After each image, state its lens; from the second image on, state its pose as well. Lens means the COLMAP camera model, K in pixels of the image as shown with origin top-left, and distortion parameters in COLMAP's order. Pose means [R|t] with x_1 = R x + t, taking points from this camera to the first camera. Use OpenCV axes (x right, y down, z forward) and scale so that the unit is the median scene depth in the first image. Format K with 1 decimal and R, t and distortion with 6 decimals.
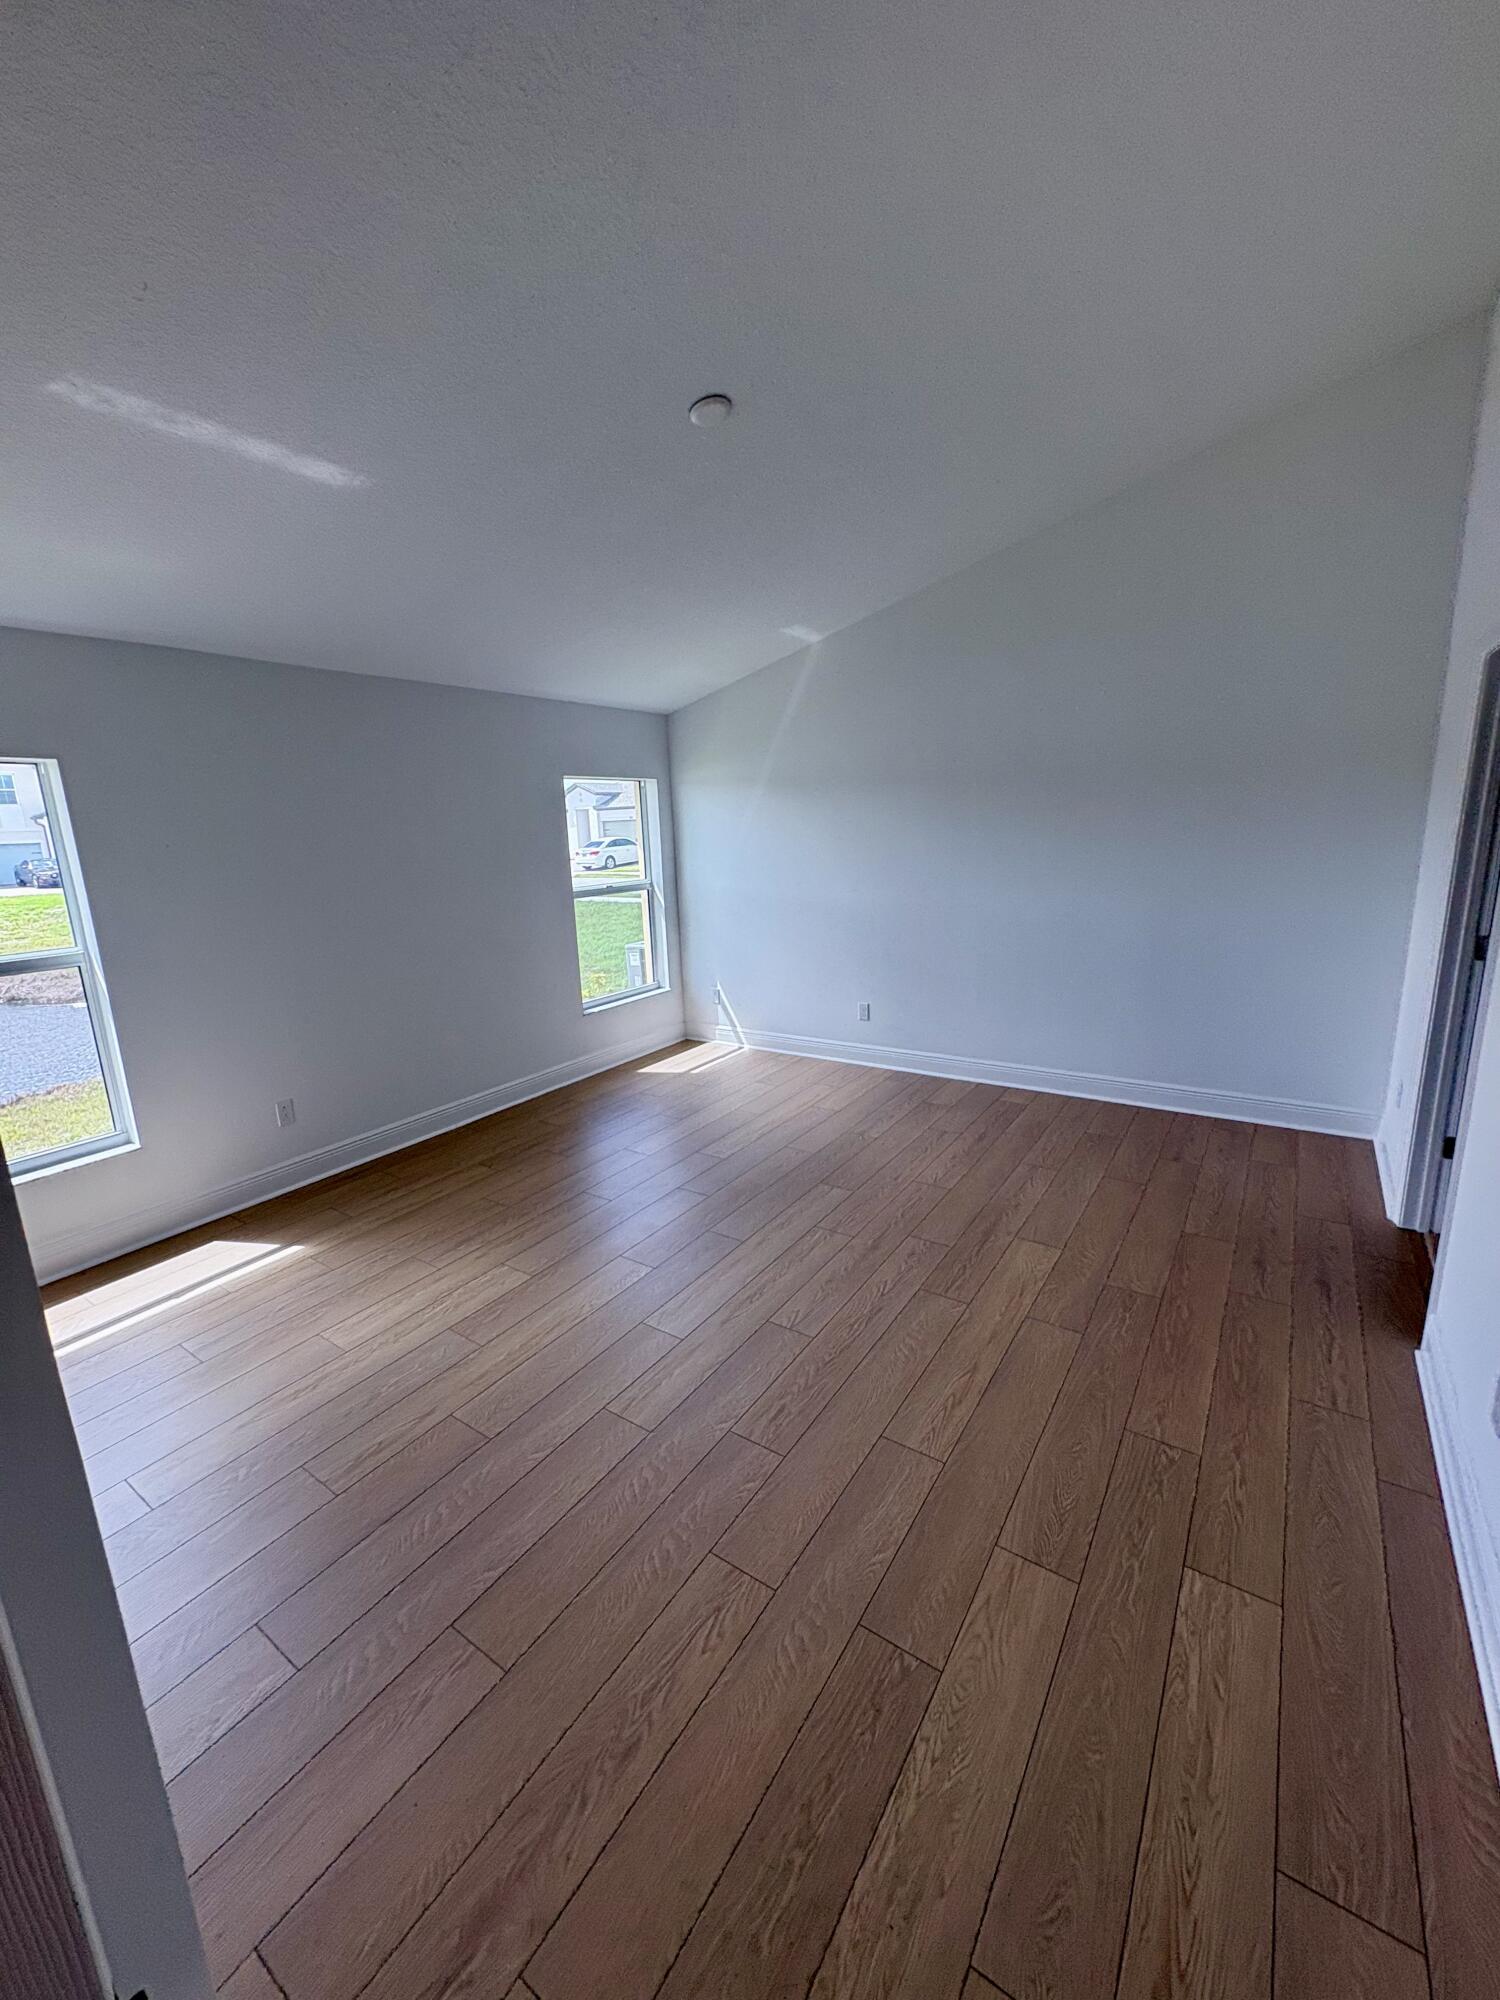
lens RADIAL K [[795.2, 0, 748.1], [0, 795.2, 1001.4], [0, 0, 1]] dist [0.000989, 0.000434]
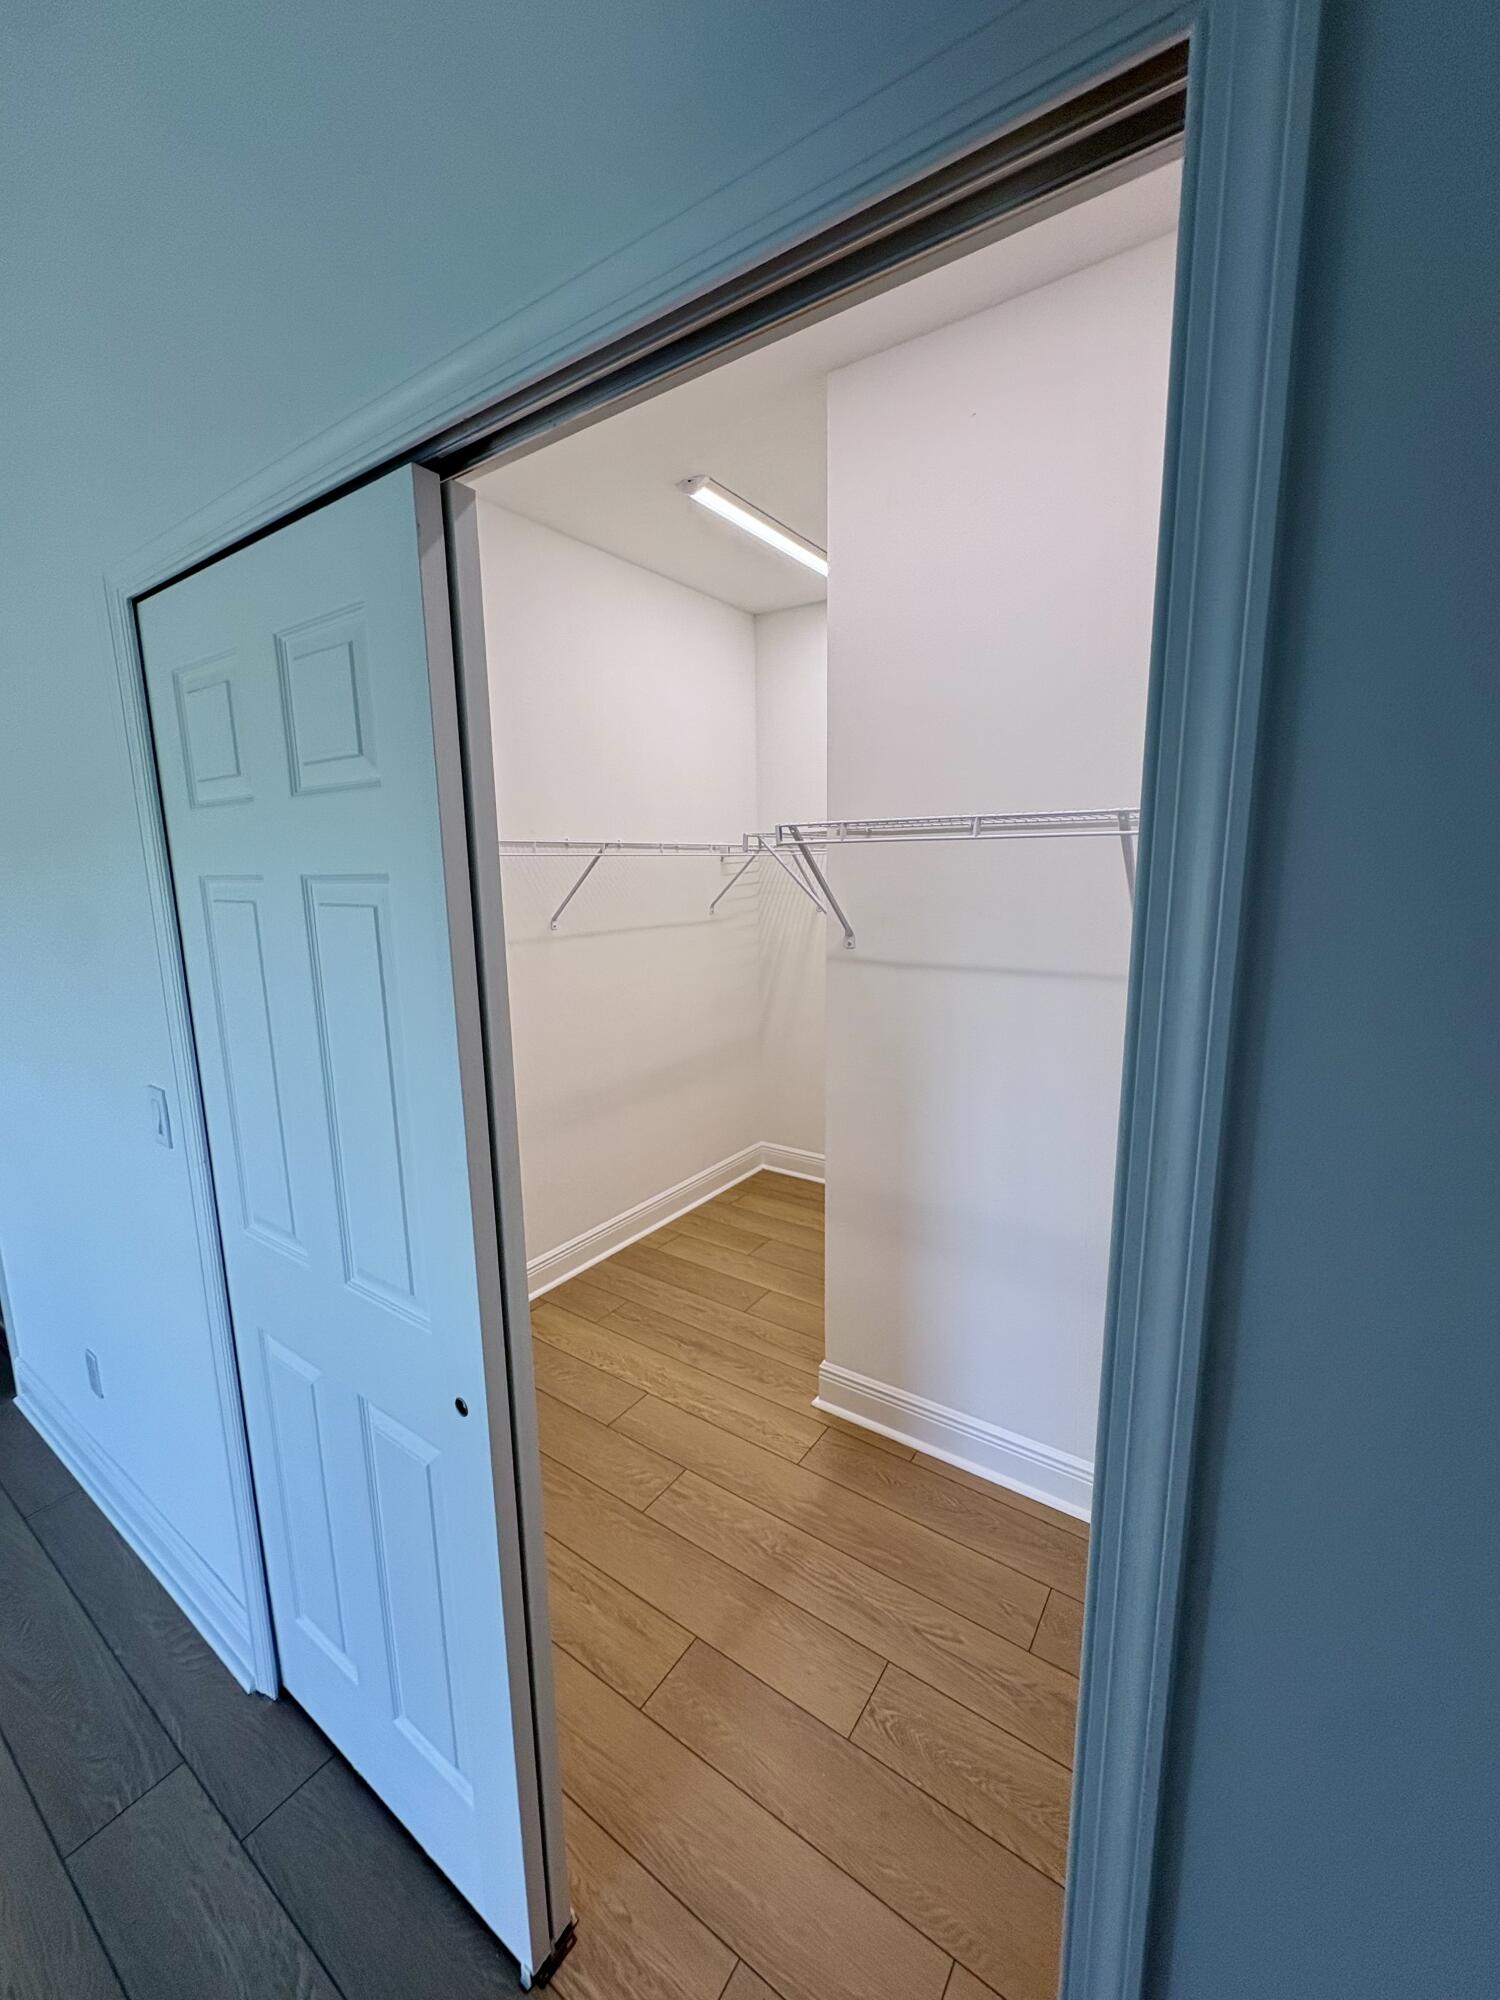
lens RADIAL K [[795.2, 0, 748.0], [0, 795.2, 1003.4], [0, 0, 1]] dist [0.000989, 0.000434]
pose [[0.013263, -0.138961, 0.990209, -0.208798], [0.231044, 0.963923, 0.132178, 0.048021], [-0.972853, 0.227029, 0.044891, -0.188740]]
